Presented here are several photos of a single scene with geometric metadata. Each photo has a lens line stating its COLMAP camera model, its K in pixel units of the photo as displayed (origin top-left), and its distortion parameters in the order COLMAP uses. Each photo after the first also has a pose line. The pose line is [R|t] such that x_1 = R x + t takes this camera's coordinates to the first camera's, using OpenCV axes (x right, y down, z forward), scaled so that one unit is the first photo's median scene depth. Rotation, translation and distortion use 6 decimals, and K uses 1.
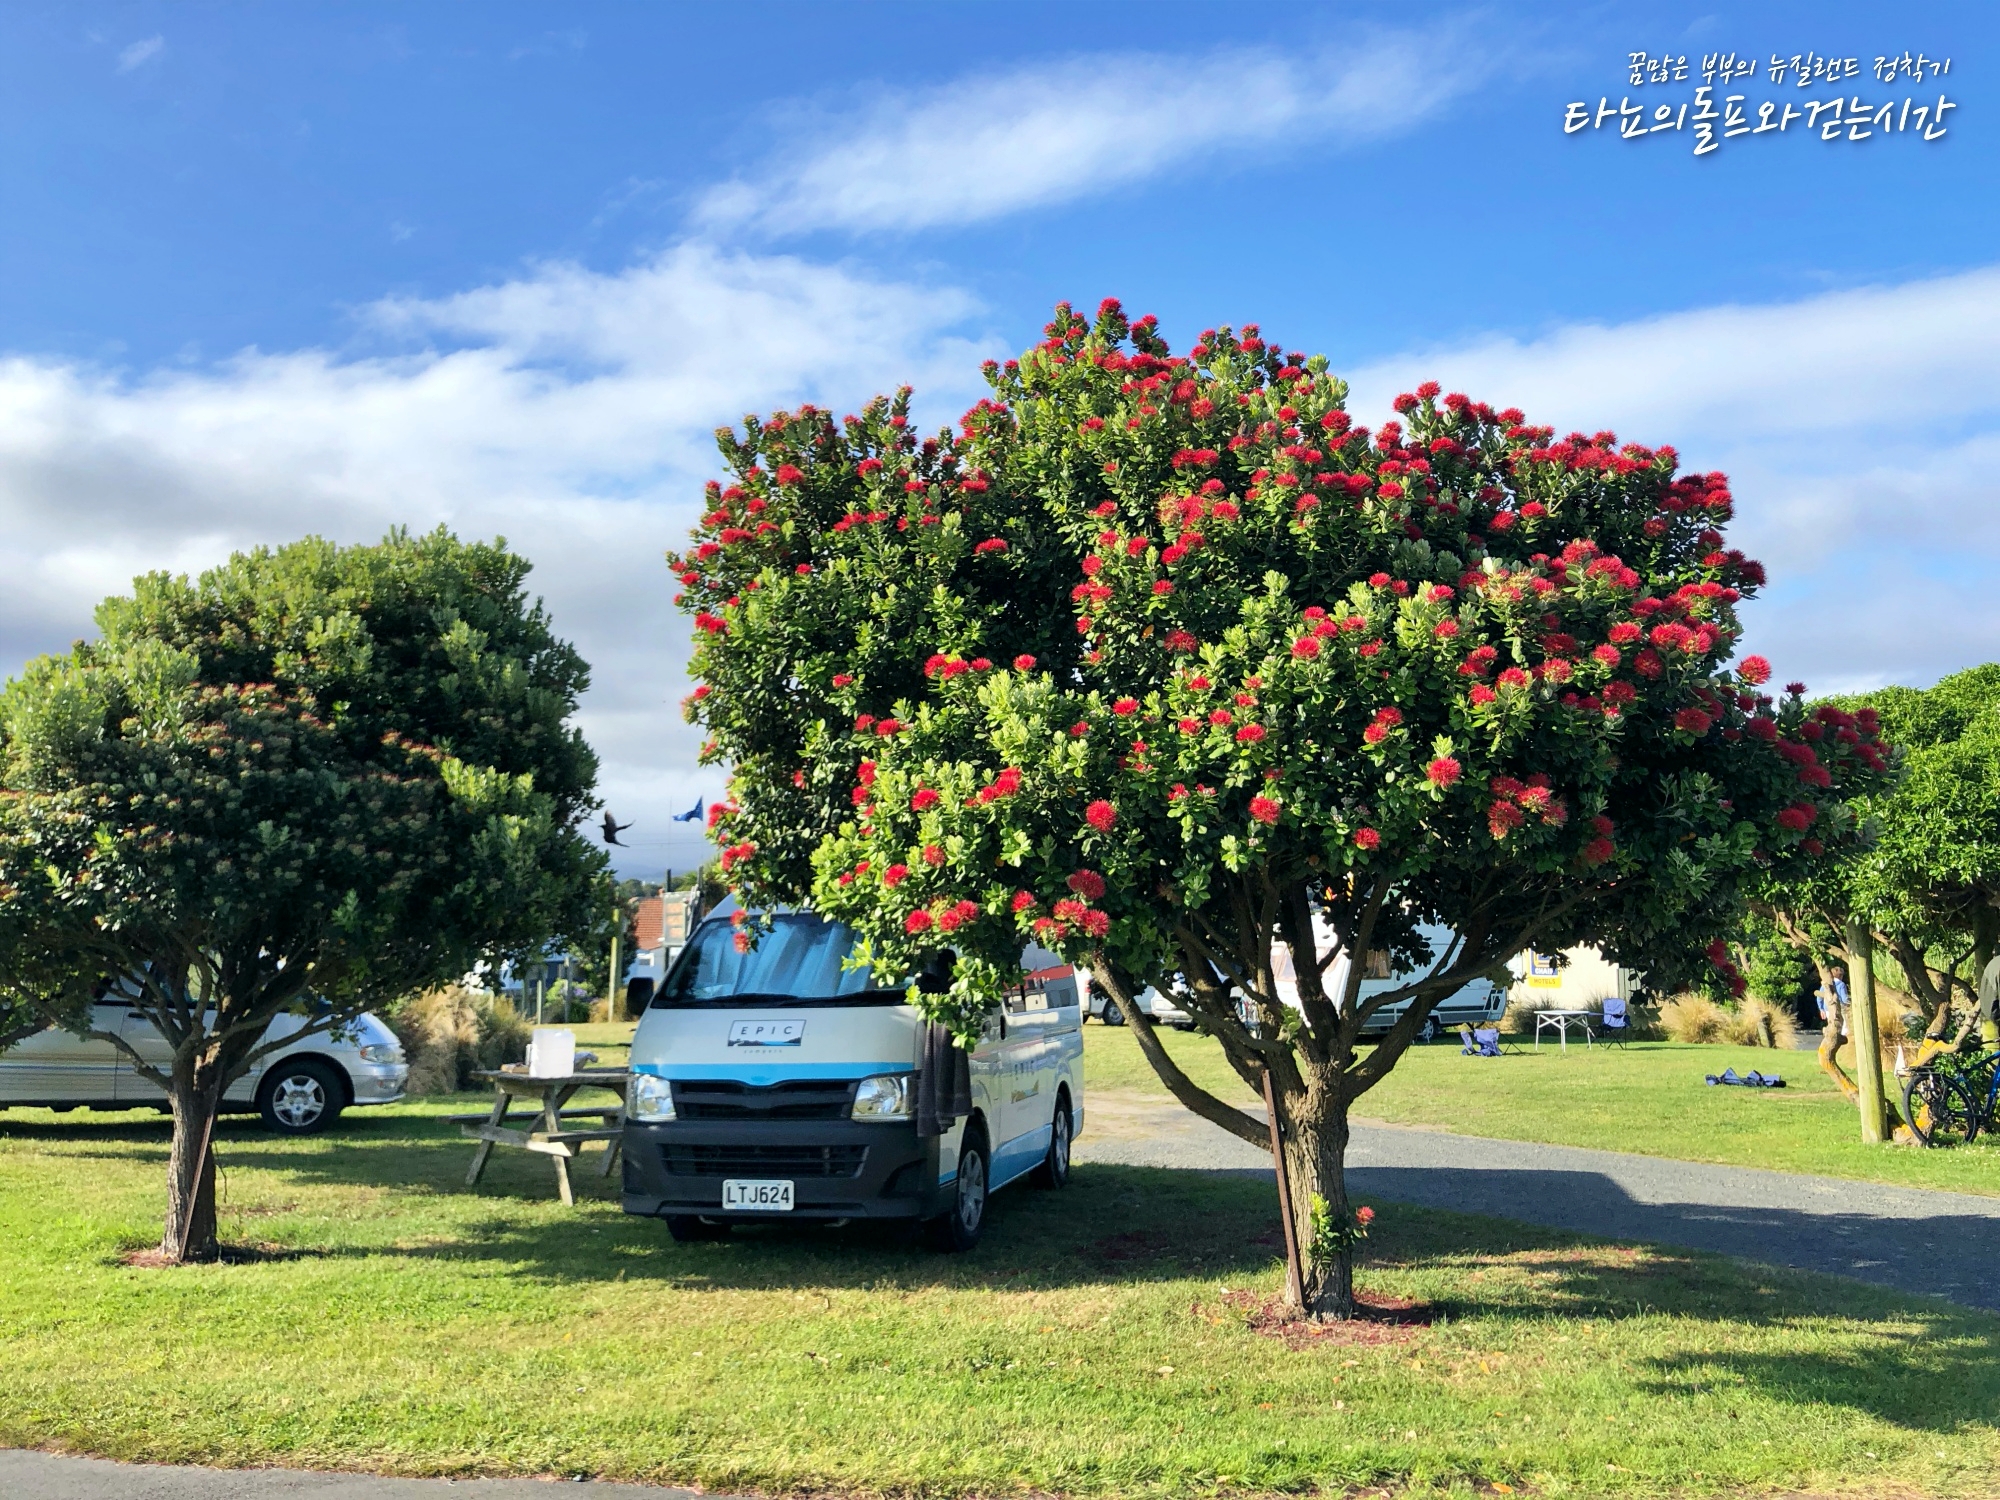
lens RADIAL K [[1637.7, 0, 991.2], [0, 1637.7, 749.9], [0, 0, 1]] dist [0.009706, 0.005610]
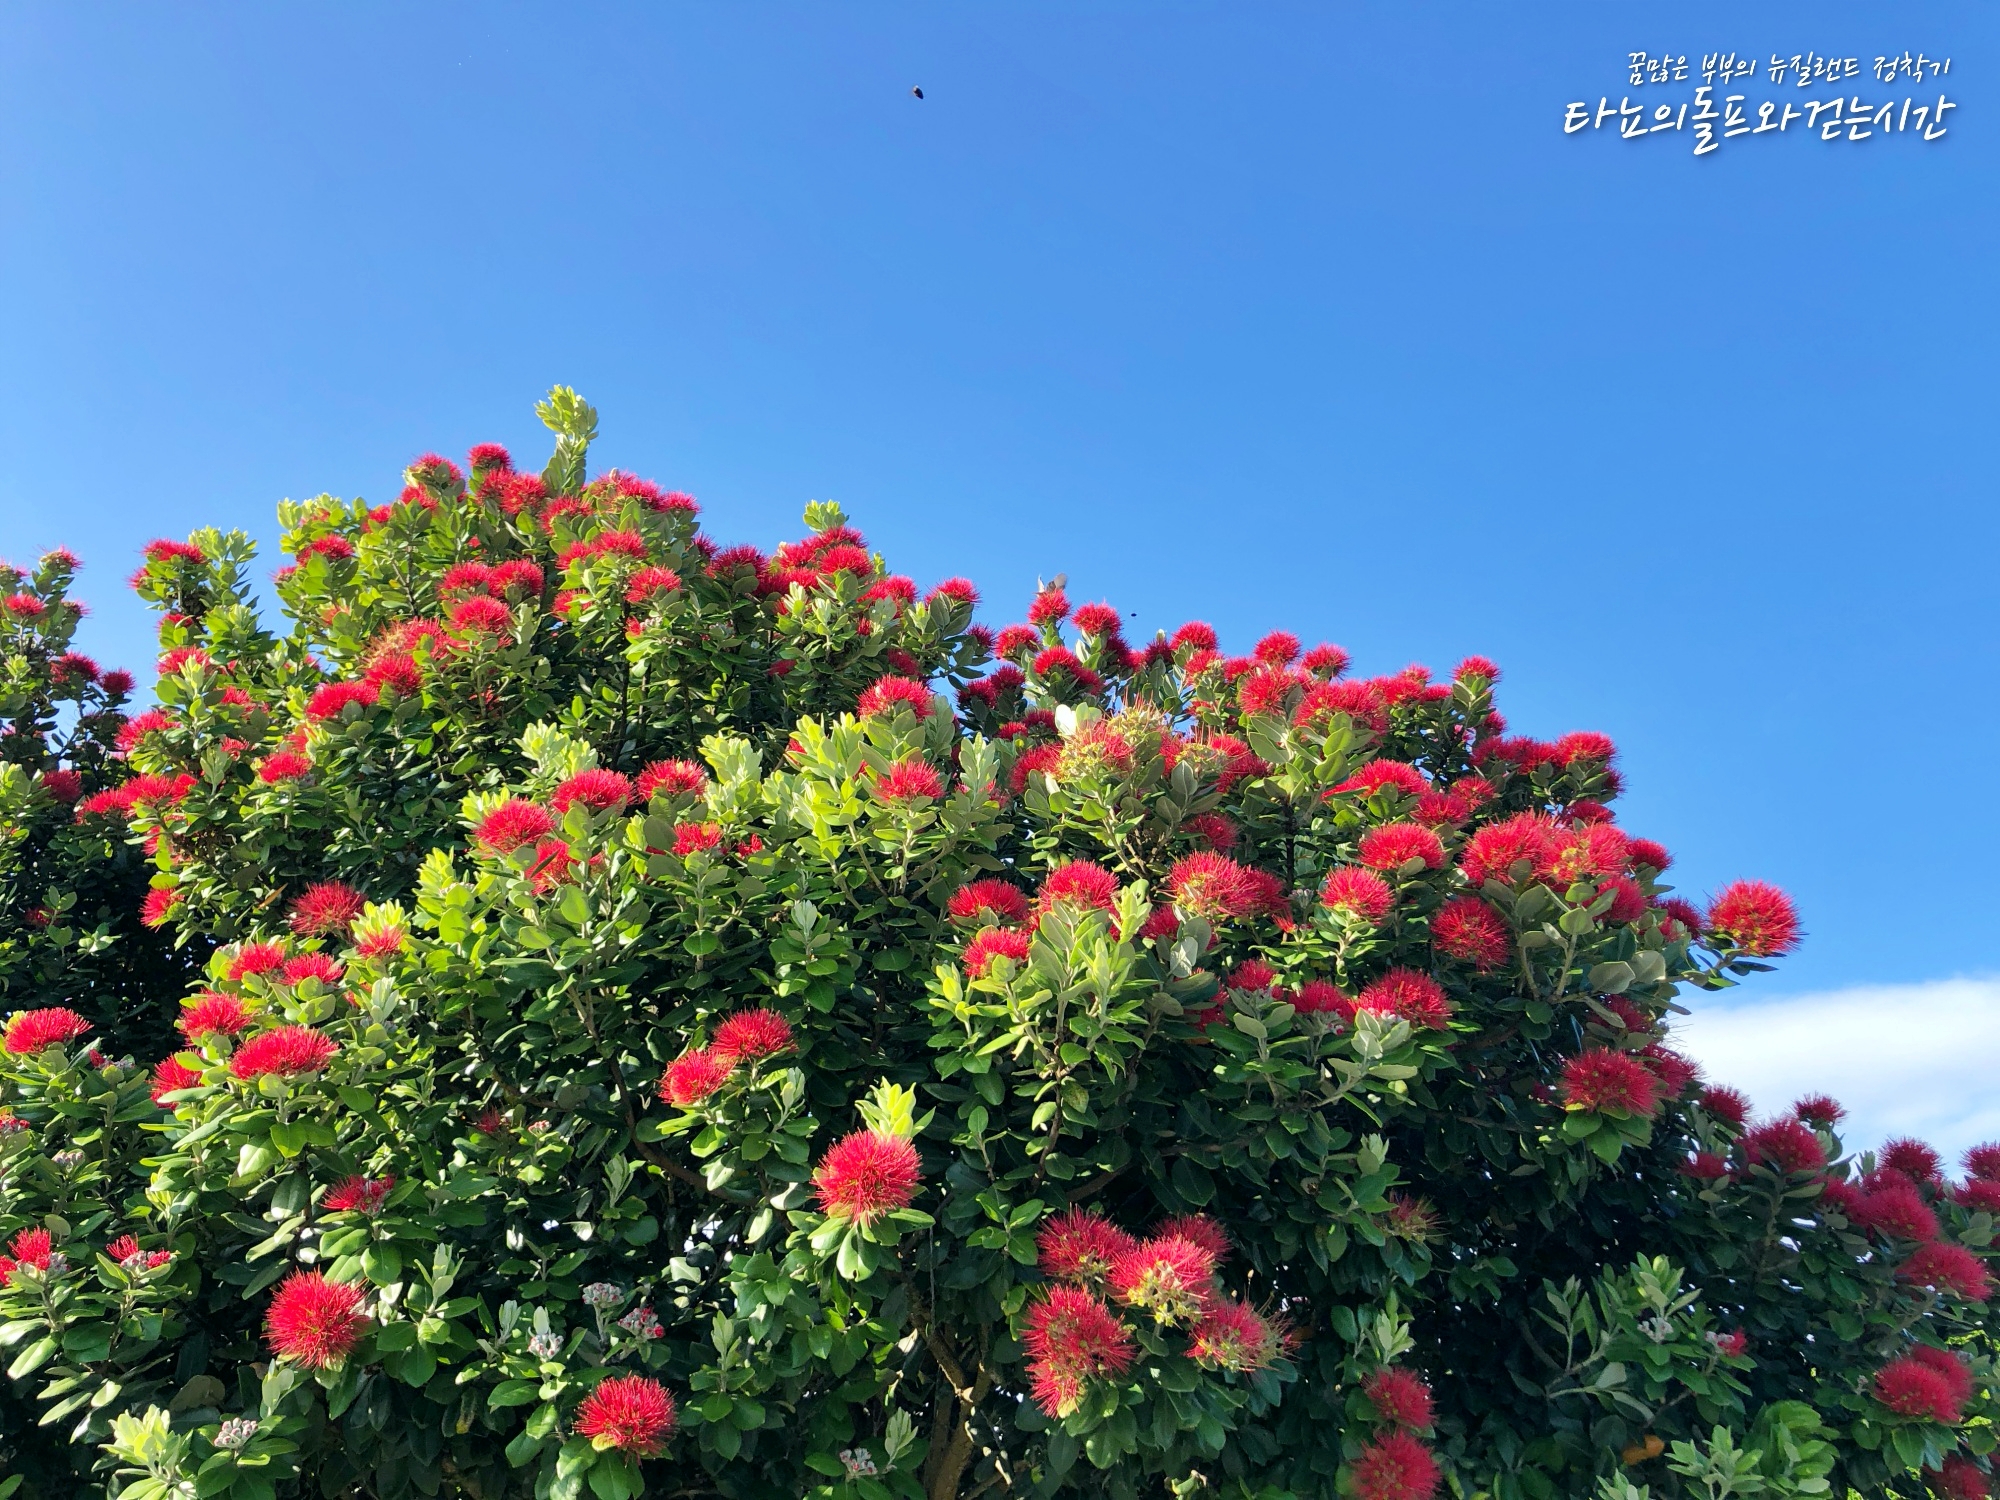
lens RADIAL K [[1586.2, 0, 1045.6], [0, 1586.2, 745.7], [0, 0, 1]] dist [0.009340, 0.000430]
pose [[0.995863, 0.038159, 0.082467, 0.273056], [0.000773, 0.903959, -0.427619, 0.066633], [-0.090864, 0.425914, 0.900189, 0.665279]]
